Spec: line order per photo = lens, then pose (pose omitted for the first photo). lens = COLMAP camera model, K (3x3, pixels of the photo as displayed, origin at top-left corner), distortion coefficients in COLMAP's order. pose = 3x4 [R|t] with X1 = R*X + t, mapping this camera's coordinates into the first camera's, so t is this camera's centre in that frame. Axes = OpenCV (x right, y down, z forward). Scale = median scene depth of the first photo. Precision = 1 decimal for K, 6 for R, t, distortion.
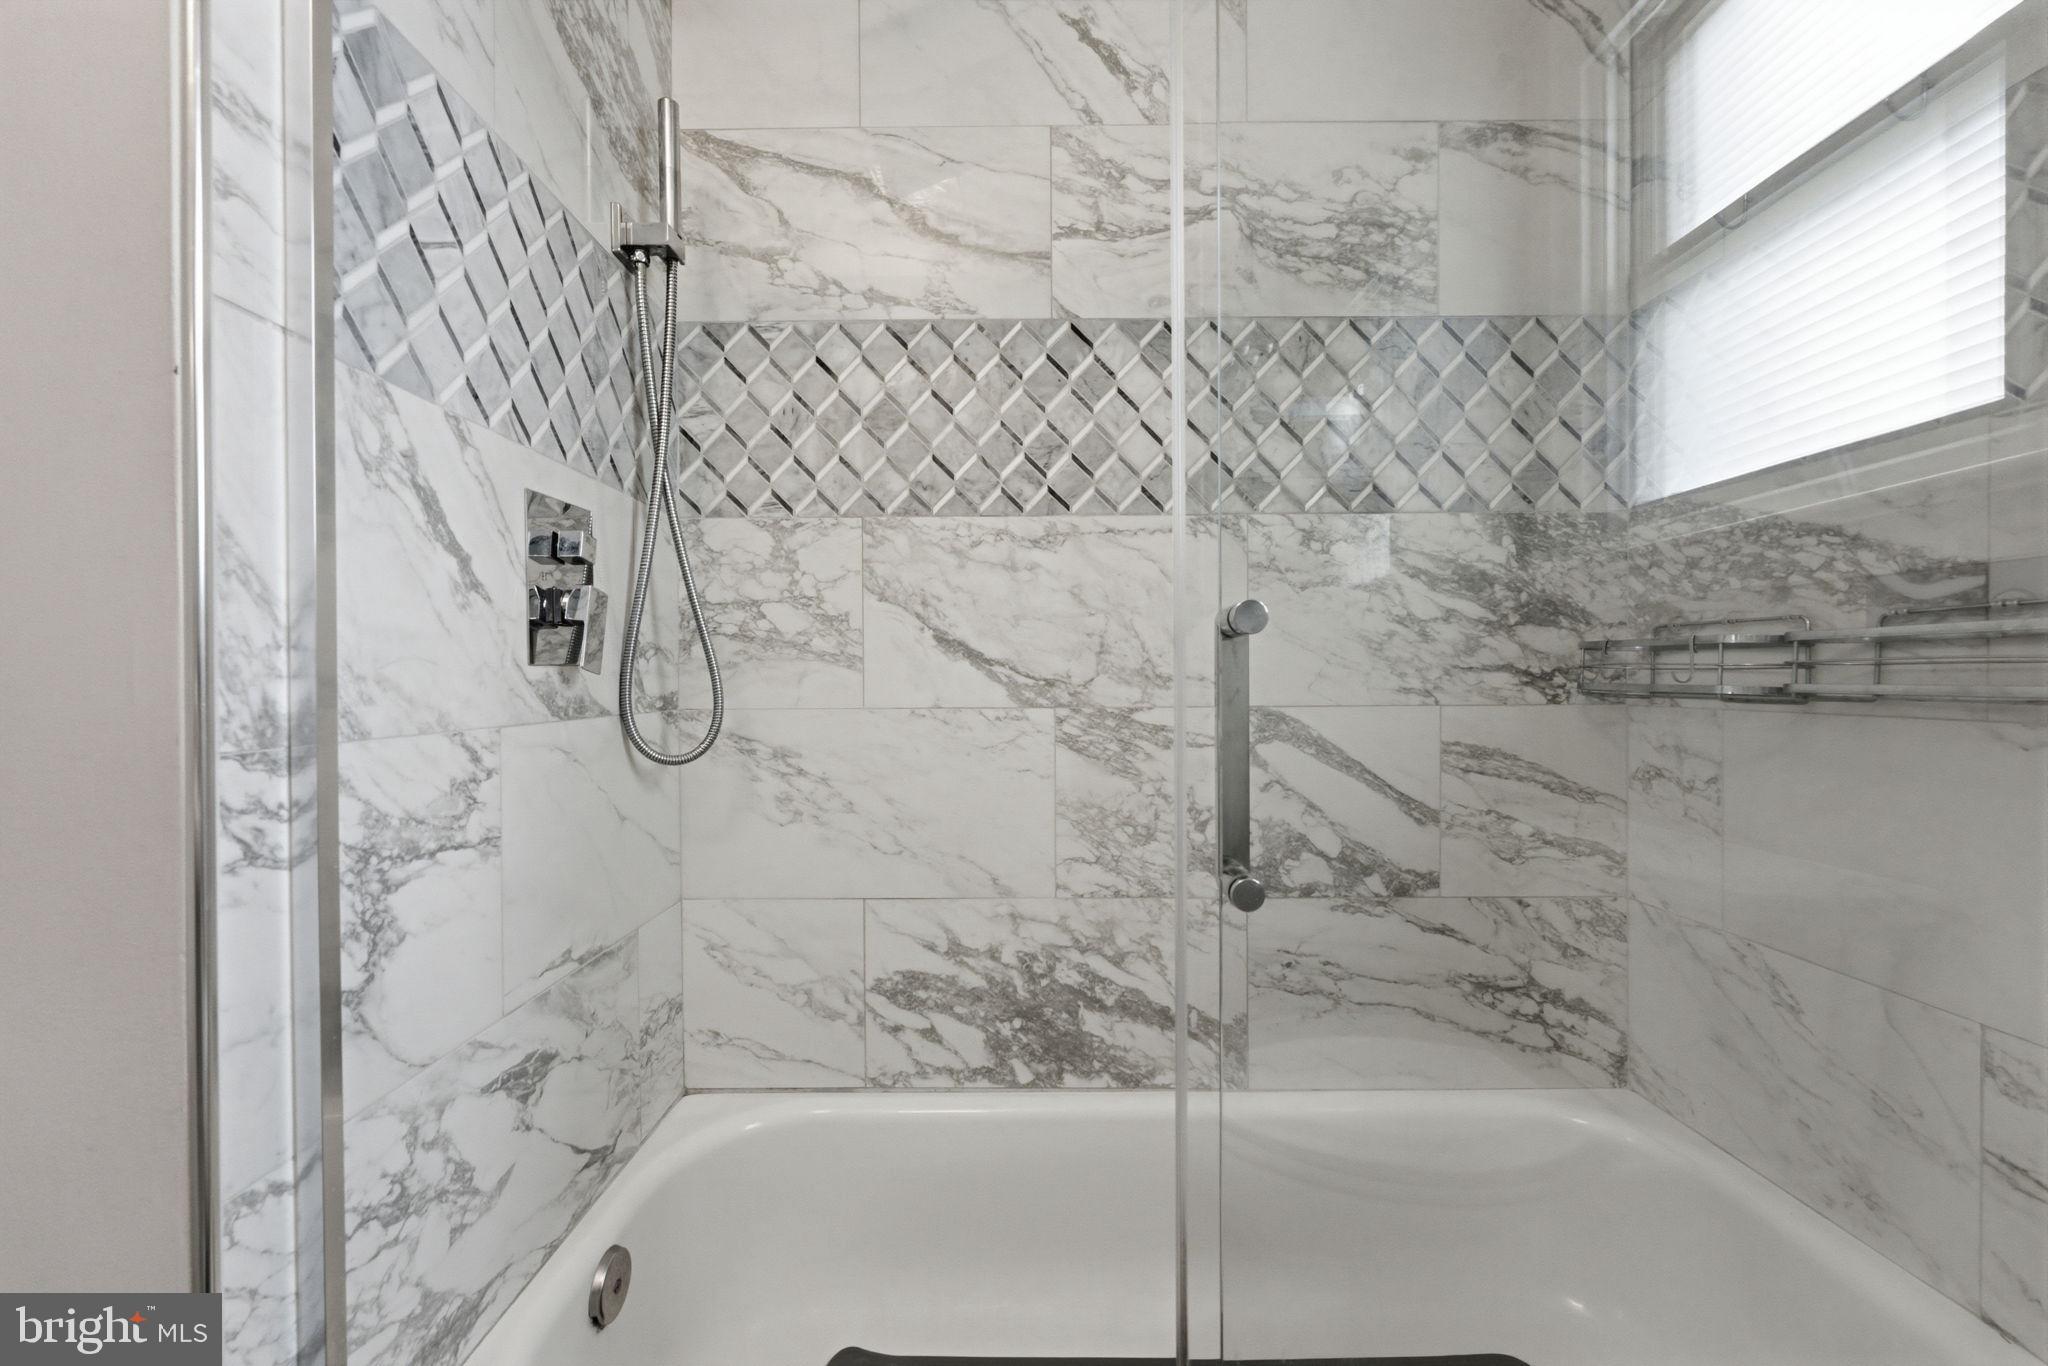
lens RADIAL K [[817.4, 0, 1025.1], [0, 817.4, 688.0], [0, 0, 1]] dist [-0.010046, -0.000054]
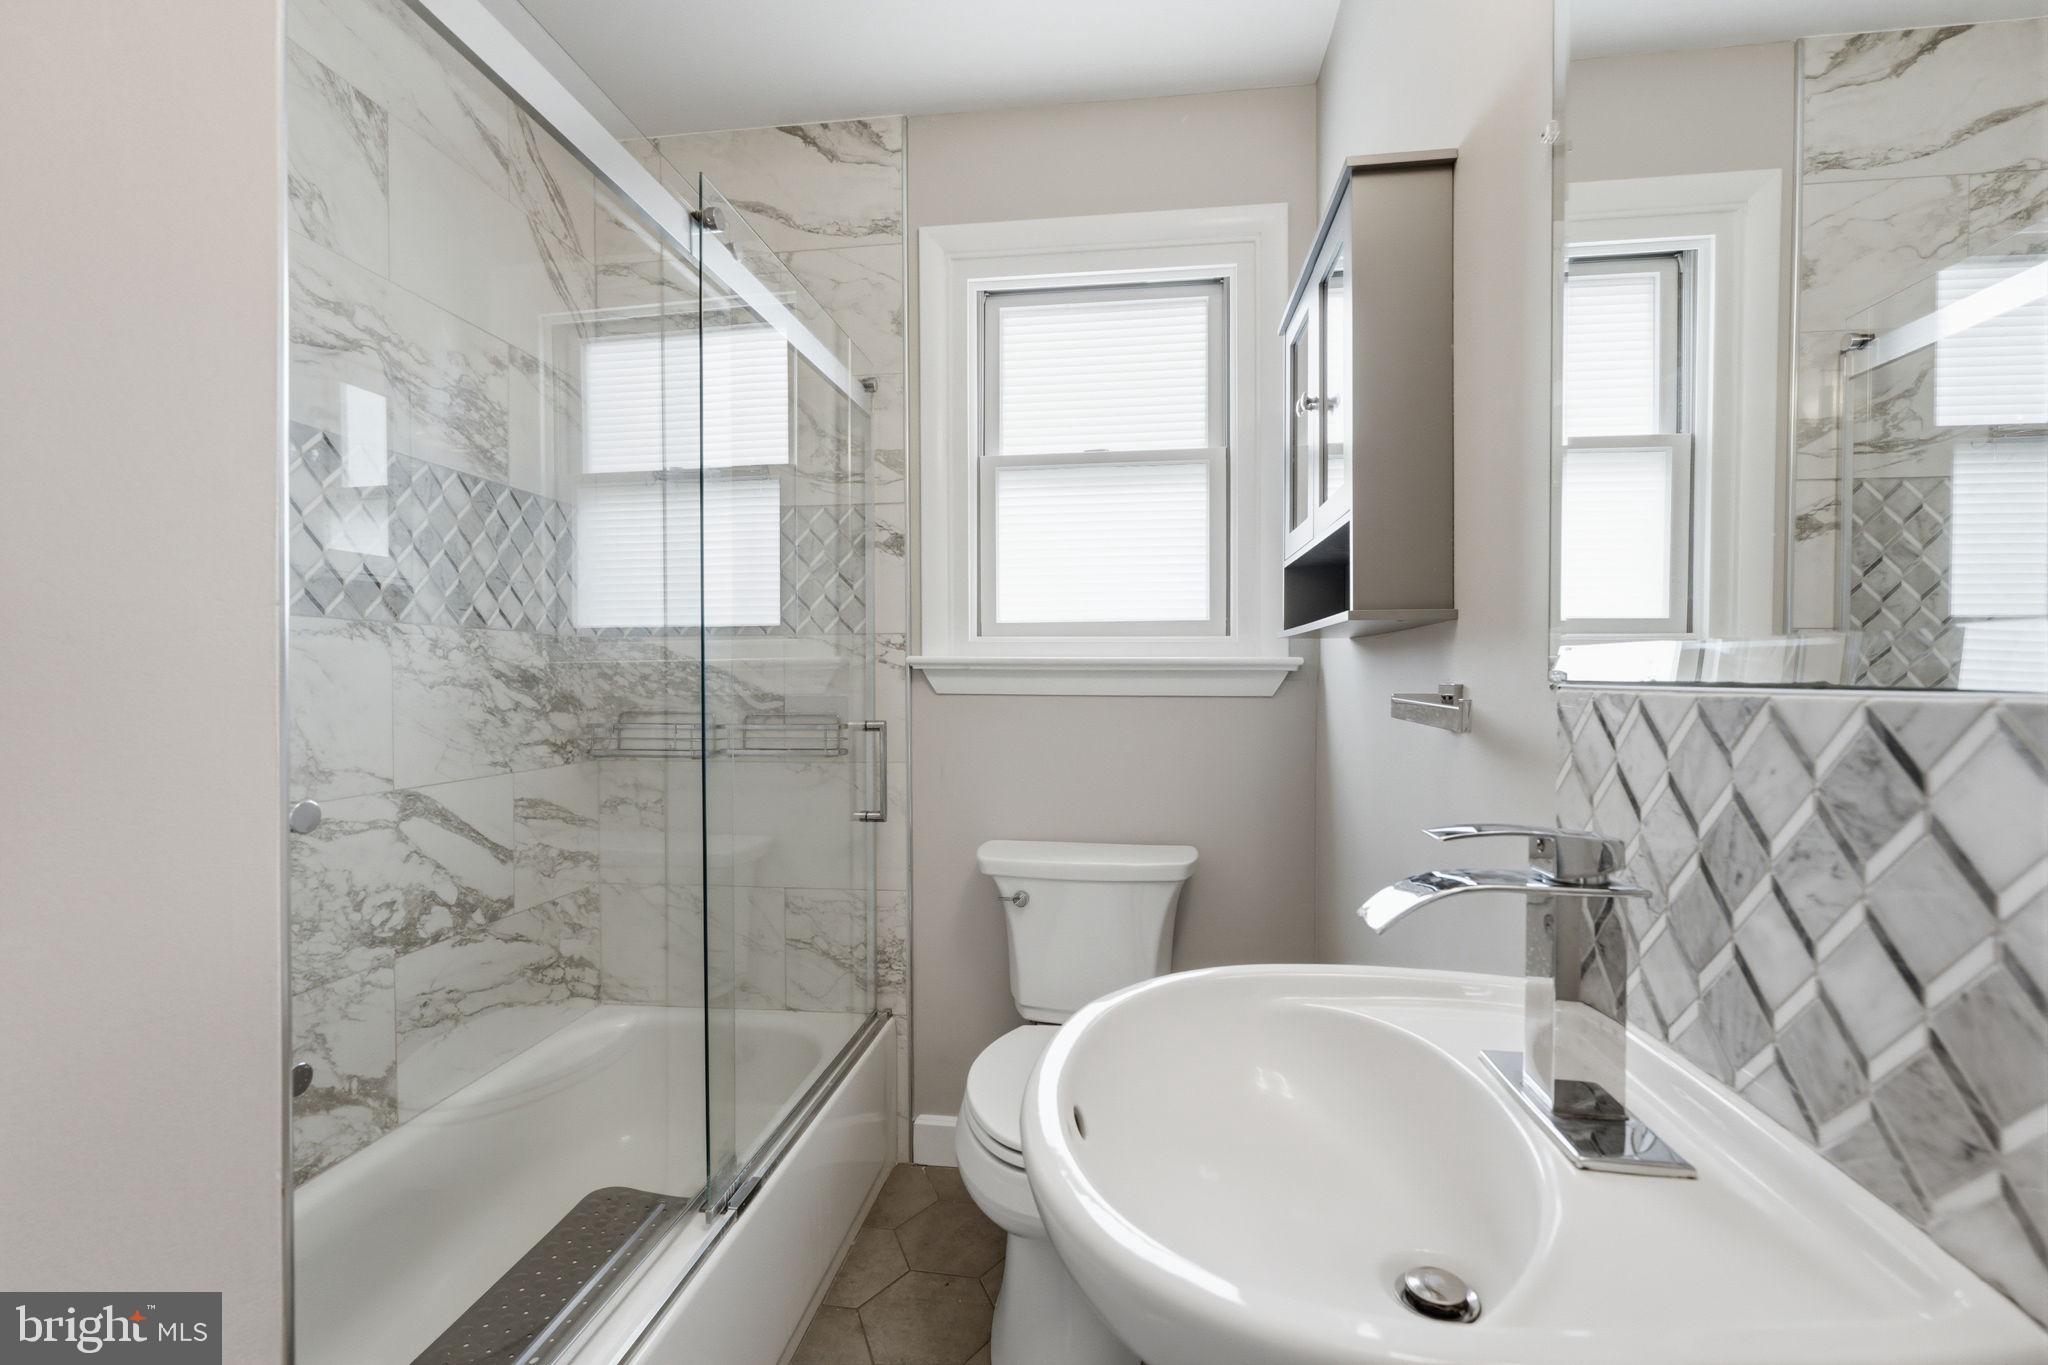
lens RADIAL K [[886.4, 0, 1017.4], [0, 886.4, 685.4], [0, 0, 1]] dist [-0.004743, -0.000039]
pose [[0.130367, -0.004172, 0.991457, -0.843628], [0.016244, 0.999866, 0.002072, -0.113758], [-0.991333, 0.015836, 0.130418, -0.028480]]
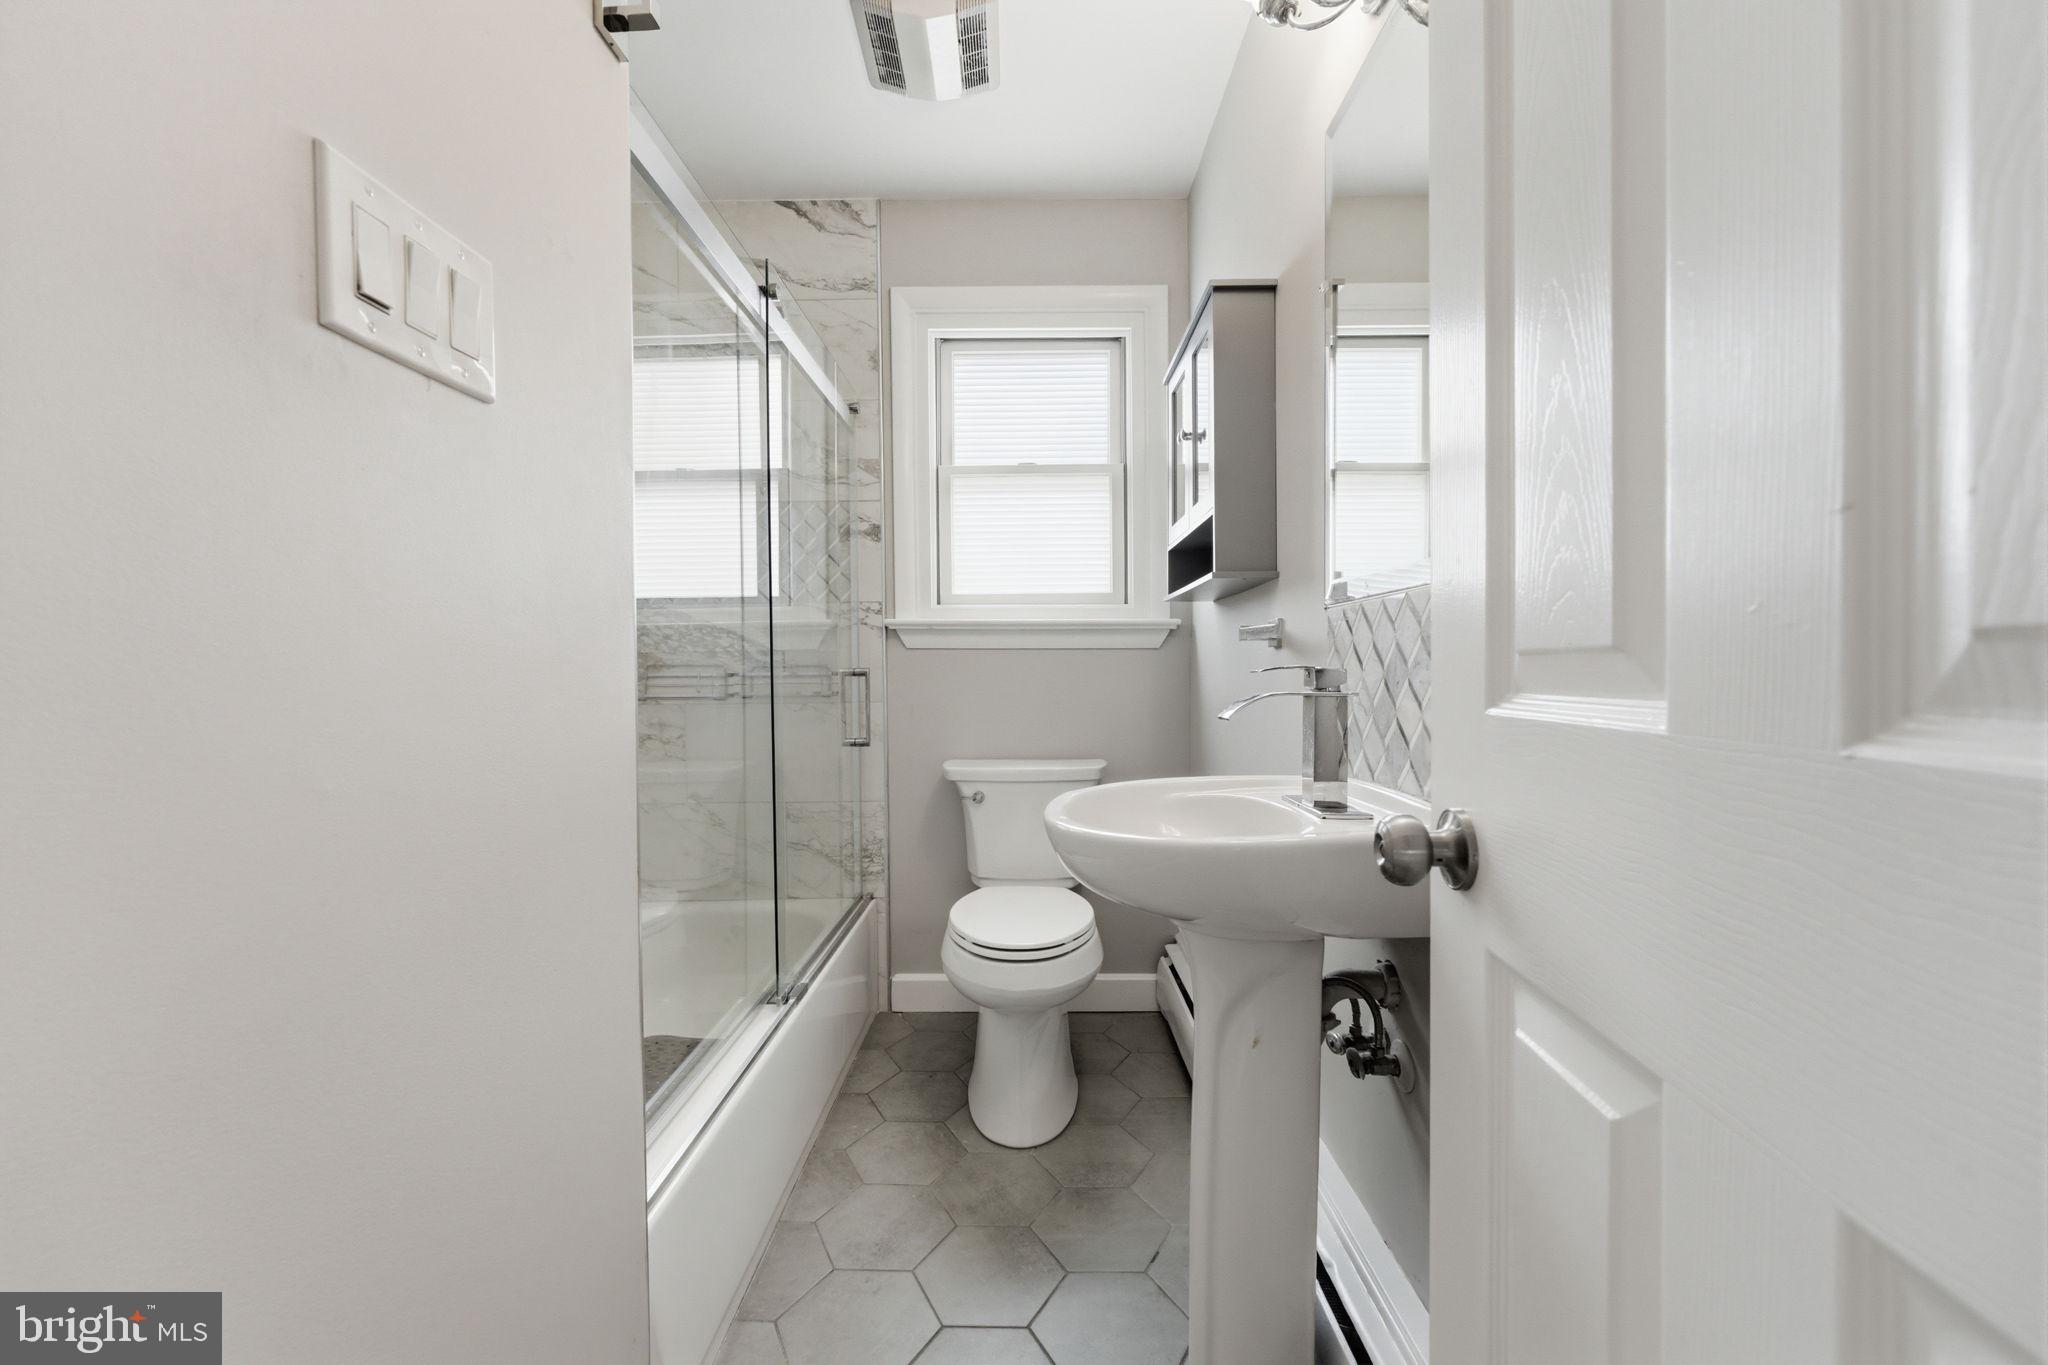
lens RADIAL K [[817.4, 0, 1023.7], [0, 817.4, 687.9], [0, 0, 1]] dist [-0.010046, -0.000054]
pose [[-0.000987, -0.015109, 0.999885, -1.195037], [0.023464, 0.999610, 0.015128, -0.026931], [-0.999724, 0.023476, -0.000632, 0.056159]]
